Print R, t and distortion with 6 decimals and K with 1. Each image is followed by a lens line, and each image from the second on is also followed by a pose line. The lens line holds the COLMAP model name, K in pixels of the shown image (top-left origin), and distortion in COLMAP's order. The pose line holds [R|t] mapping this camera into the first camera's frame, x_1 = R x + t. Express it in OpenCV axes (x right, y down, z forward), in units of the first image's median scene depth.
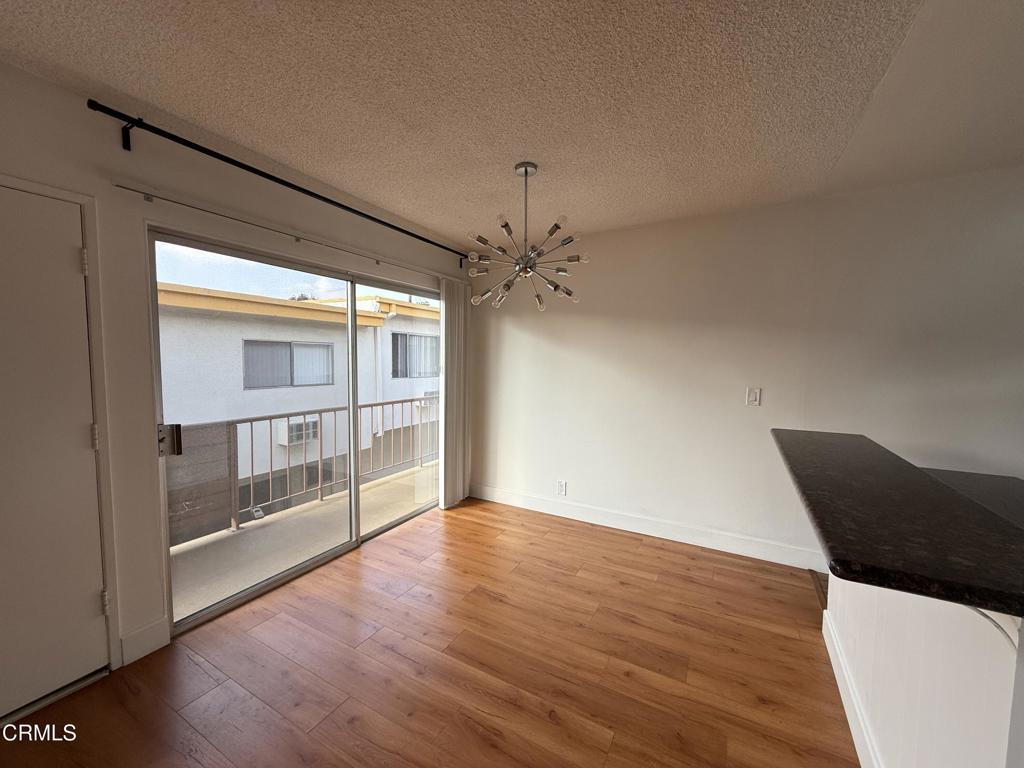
lens RADIAL K [[408.0, 0, 508.6], [0, 408.0, 387.7], [0, 0, 1]] dist [0.003162, 0.000251]
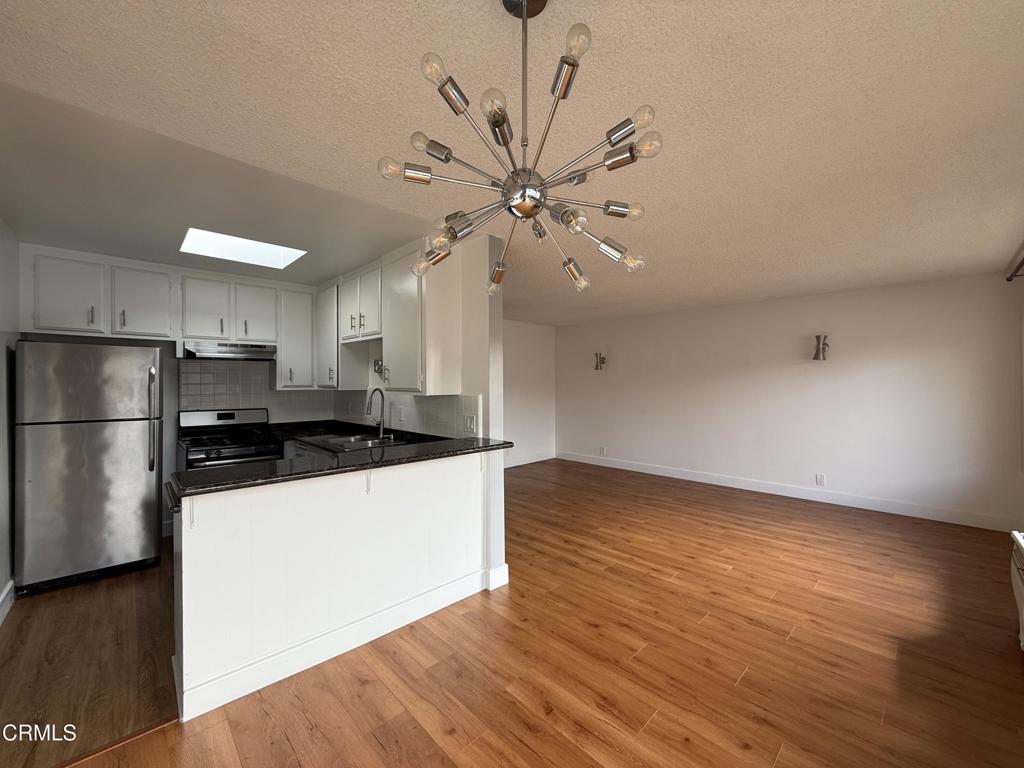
lens RADIAL K [[408.0, 0, 508.6], [0, 408.0, 387.7], [0, 0, 1]] dist [0.003162, 0.000251]
pose [[-0.956945, -0.011419, 0.290046, -0.053420], [0.011920, 0.996837, 0.078571, -0.083695], [-0.290025, 0.078645, -0.953782, 1.092410]]
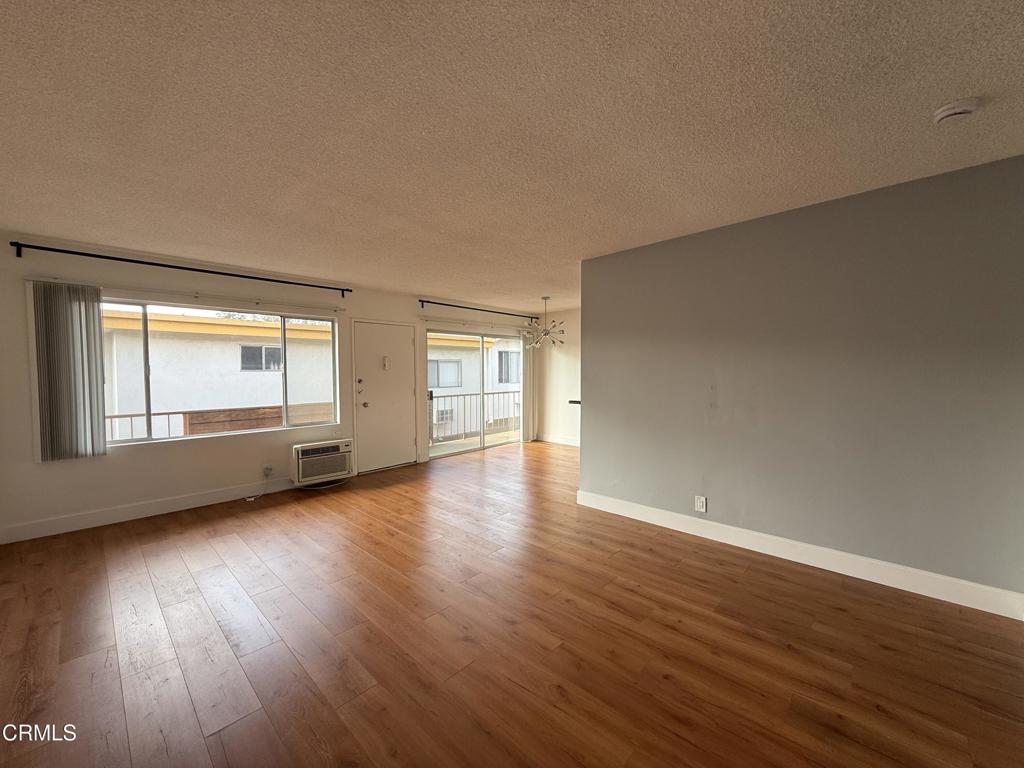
lens RADIAL K [[408.0, 0, 508.6], [0, 408.0, 387.7], [0, 0, 1]] dist [0.003162, 0.000251]
pose [[0.968371, -0.002616, -0.249501, 0.353770], [-0.003844, 0.999670, -0.025400, 0.095500], [0.249485, 0.025556, 0.968041, -1.240275]]
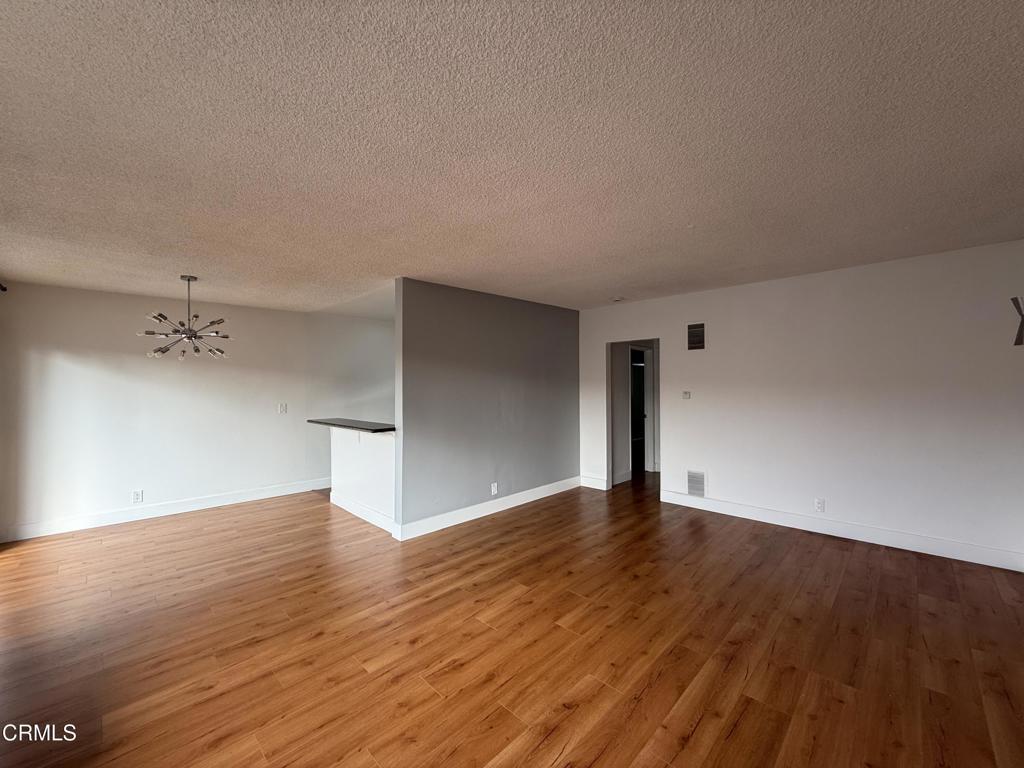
lens RADIAL K [[408.0, 0, 508.6], [0, 408.0, 387.7], [0, 0, 1]] dist [0.003162, 0.000251]
pose [[0.265076, -0.009719, 0.964179, -0.903360], [0.074740, 0.997148, -0.010497, 0.021442], [-0.961327, 0.074846, 0.265046, -0.496745]]
